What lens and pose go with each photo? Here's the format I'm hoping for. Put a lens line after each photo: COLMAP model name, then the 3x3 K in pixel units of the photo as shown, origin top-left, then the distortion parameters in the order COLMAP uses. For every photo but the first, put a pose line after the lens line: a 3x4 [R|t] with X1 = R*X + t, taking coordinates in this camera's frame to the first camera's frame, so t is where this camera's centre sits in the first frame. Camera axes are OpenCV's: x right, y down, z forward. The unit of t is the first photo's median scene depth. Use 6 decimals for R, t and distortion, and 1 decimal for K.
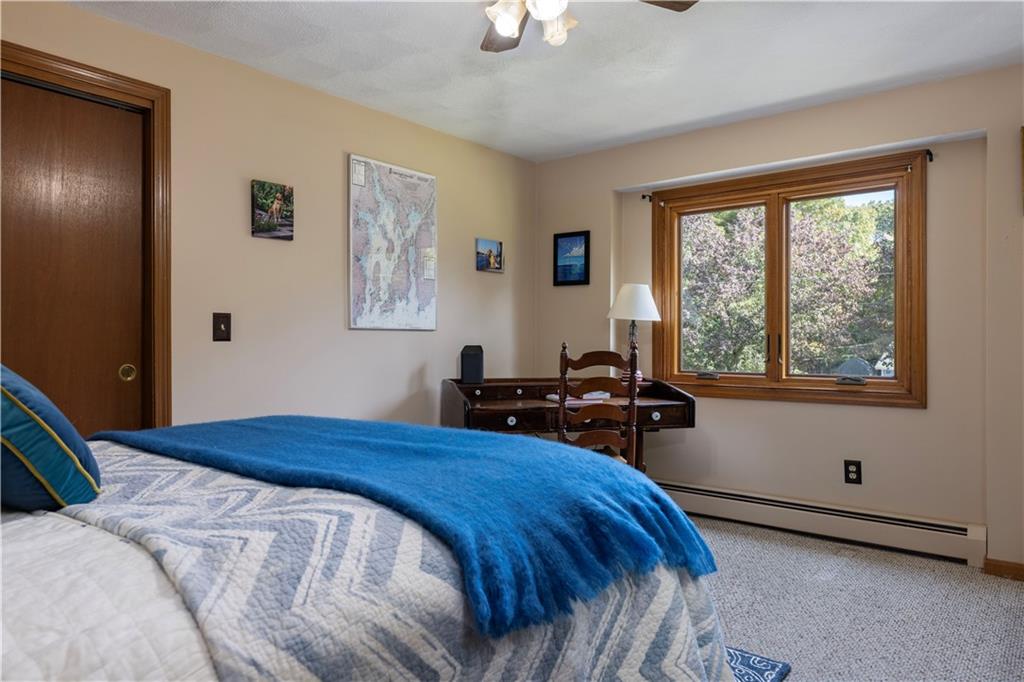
lens RADIAL K [[675.3, 0, 509.7], [0, 675.3, 338.5], [0, 0, 1]] dist [-0.000377, -0.000271]
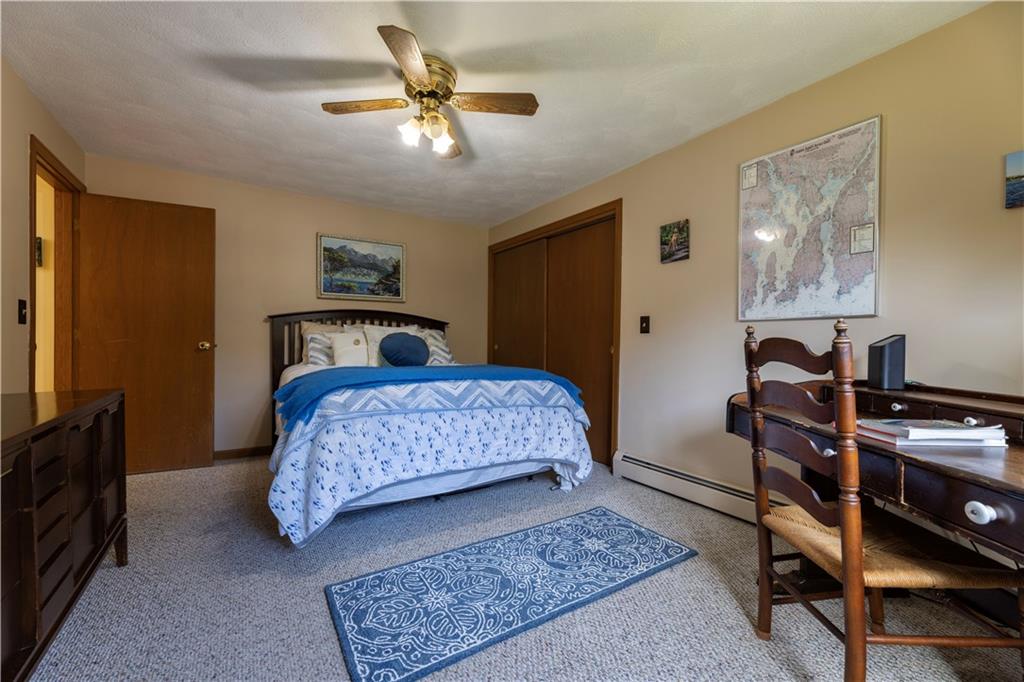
lens RADIAL K [[418.3, 0, 508.0], [0, 418.3, 344.9], [0, 0, 1]] dist [0.001616, 0.000176]
pose [[-0.326439, 0.005526, -0.945202, 0.535140], [-0.005304, 0.999956, 0.007678, 0.021729], [0.945203, 0.007520, -0.326395, 0.847101]]
